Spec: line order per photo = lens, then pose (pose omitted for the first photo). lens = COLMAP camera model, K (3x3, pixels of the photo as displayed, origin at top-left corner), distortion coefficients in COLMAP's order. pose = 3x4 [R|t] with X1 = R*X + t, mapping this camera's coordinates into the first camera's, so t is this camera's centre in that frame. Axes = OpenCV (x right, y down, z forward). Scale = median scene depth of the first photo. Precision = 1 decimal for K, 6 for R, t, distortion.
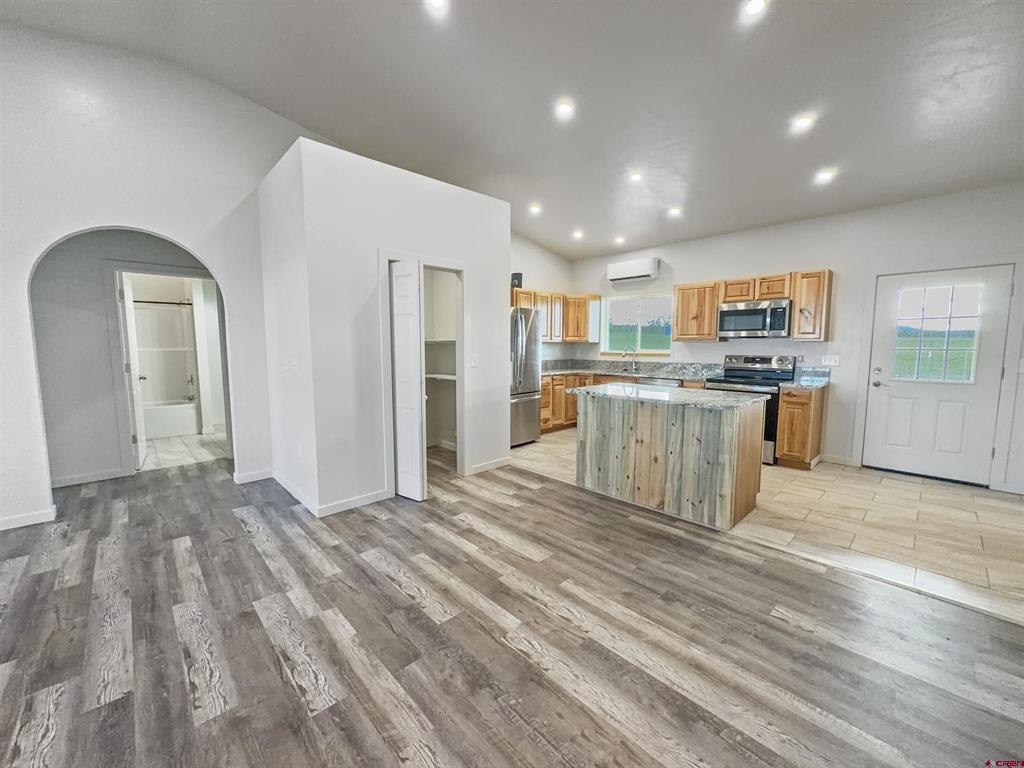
lens RADIAL K [[409.6, 0, 512.1], [0, 409.6, 383.3], [0, 0, 1]] dist [-0.000998, 0.000004]
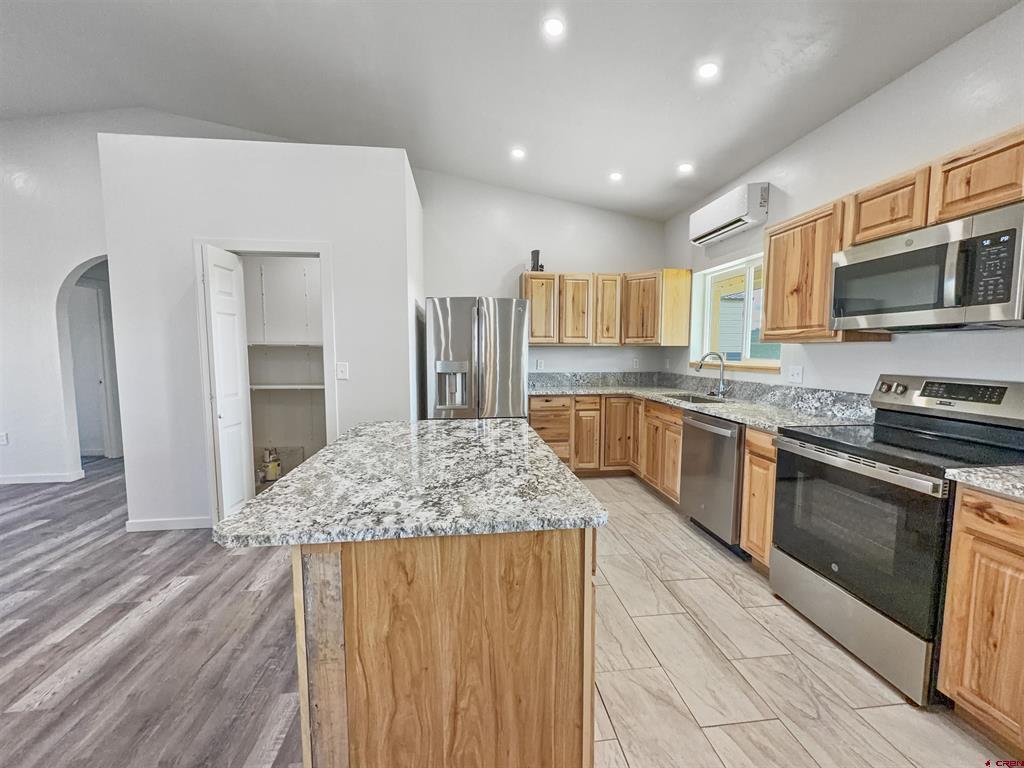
lens RADIAL K [[409.6, 0, 512.2], [0, 409.6, 383.2], [0, 0, 1]] dist [-0.000998, 0.000004]
pose [[0.804937, 0.047451, -0.591460, 0.545813], [-0.056353, 0.998405, 0.003406, -0.046987], [0.590678, 0.030589, 0.806327, 0.521896]]
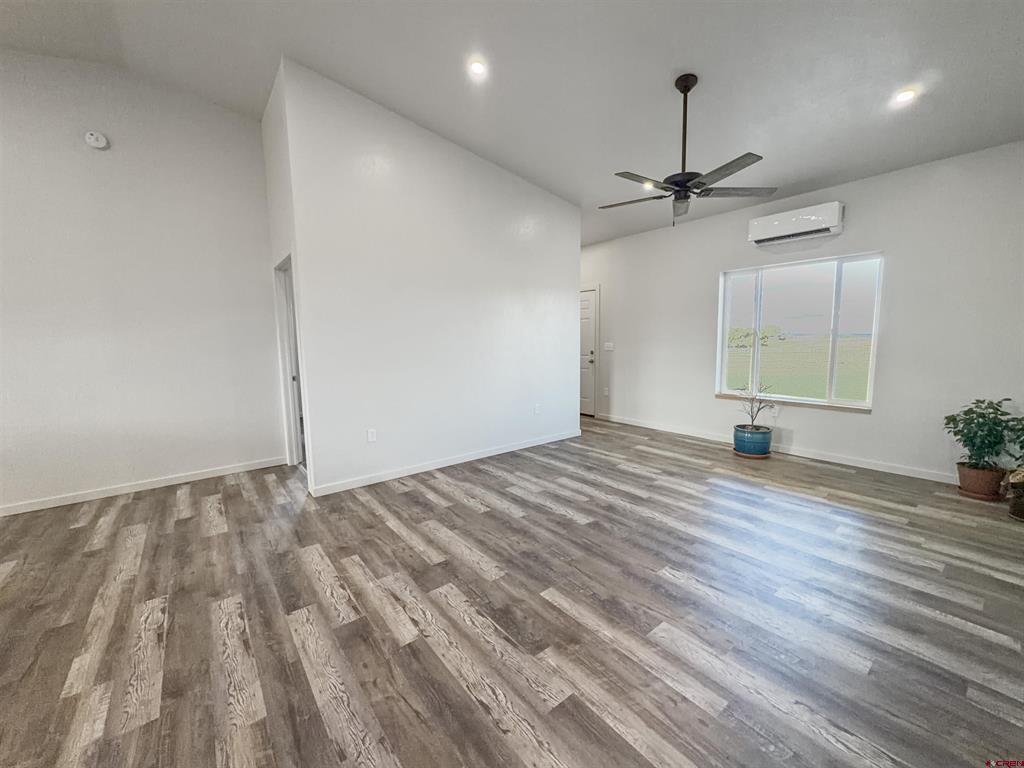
lens RADIAL K [[409.6, 0, 511.5], [0, 409.6, 384.1], [0, 0, 1]] dist [-0.000998, 0.000004]
pose [[-0.995530, 0.006823, 0.094199, -0.609682], [0.026144, 0.978321, 0.205436, -0.066767], [-0.090756, 0.206980, -0.974127, 0.706305]]
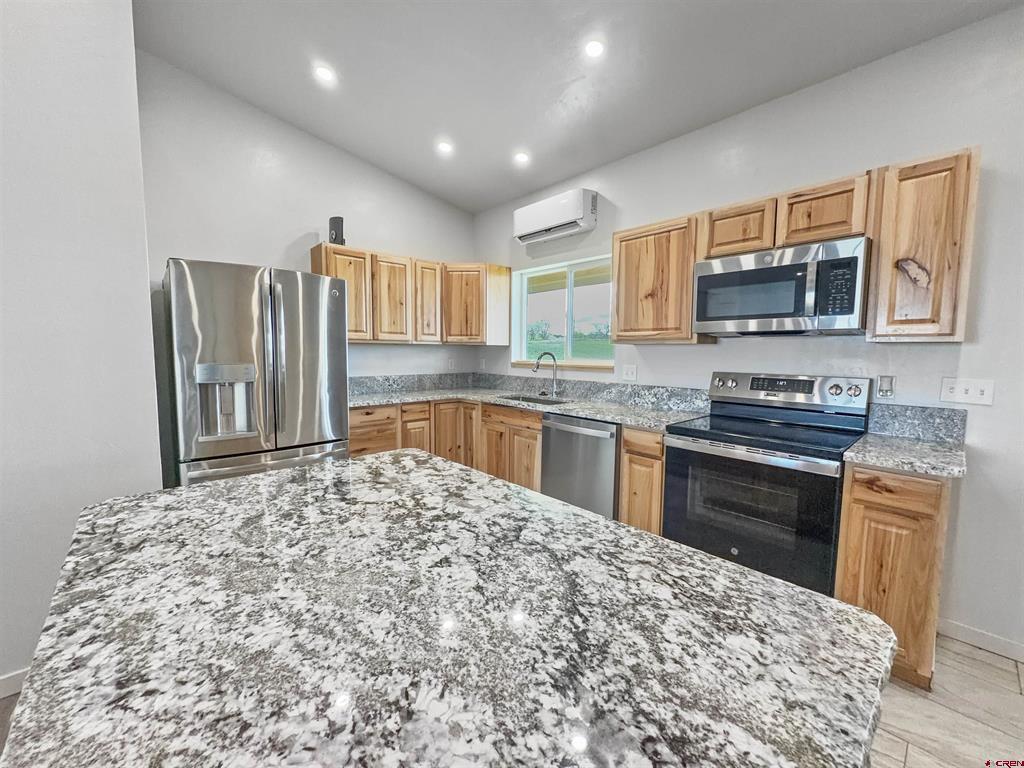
lens RADIAL K [[409.6, 0, 512.5], [0, 409.6, 383.8], [0, 0, 1]] dist [-0.000998, 0.000004]
pose [[0.999805, 0.009713, -0.017188, 0.340286], [-0.009954, 0.999852, -0.014037, -0.052988], [0.017050, 0.014206, 0.999754, 0.595259]]
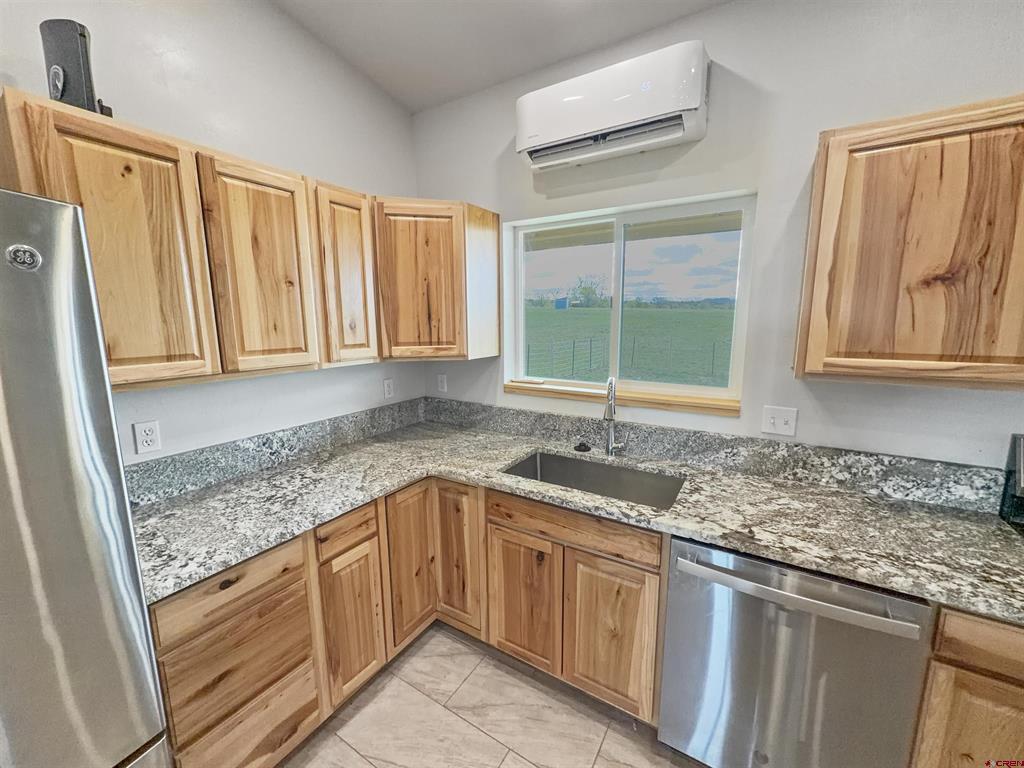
lens RADIAL K [[409.6, 0, 512.2], [0, 409.6, 383.7], [0, 0, 1]] dist [-0.000998, 0.000004]
pose [[0.966533, -0.048630, 0.251892, 0.202009], [0.032390, 0.997144, 0.068224, -0.148205], [-0.254490, -0.057782, 0.965348, 0.990265]]
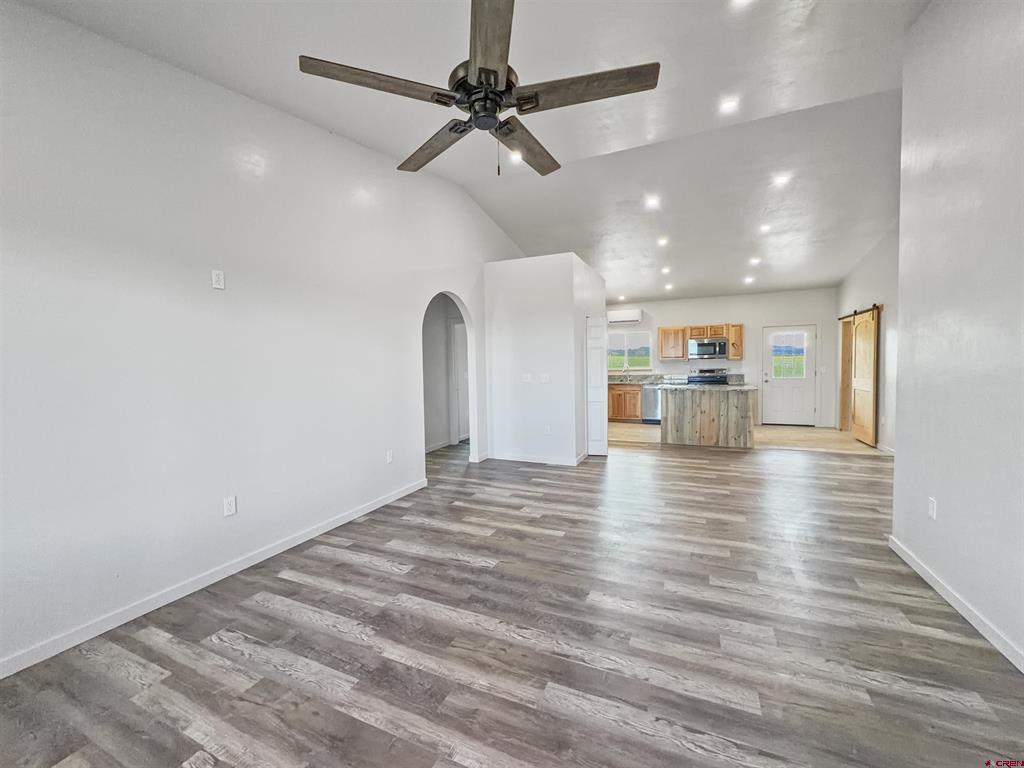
lens RADIAL K [[409.6, 0, 510.0], [0, 409.6, 386.2], [0, 0, 1]] dist [-0.000998, 0.000004]
pose [[0.926624, -0.036642, 0.374201, -0.947053], [0.054913, 0.997757, -0.038280, 0.031933], [-0.371959, 0.056020, 0.926557, -0.353119]]
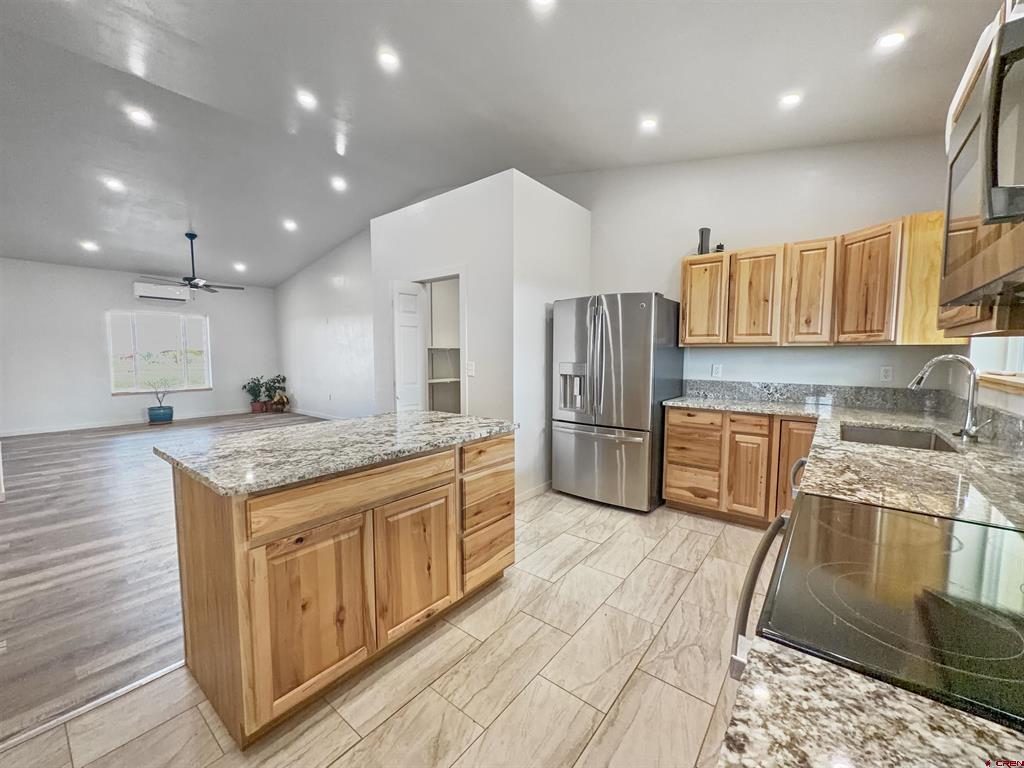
lens RADIAL K [[409.6, 0, 511.8], [0, 409.6, 383.4], [0, 0, 1]] dist [-0.000998, 0.000004]
pose [[0.140259, 0.074351, -0.987319, 0.739763], [-0.095517, 0.993542, 0.061251, -0.078999], [0.985497, 0.085714, 0.146455, 0.866032]]
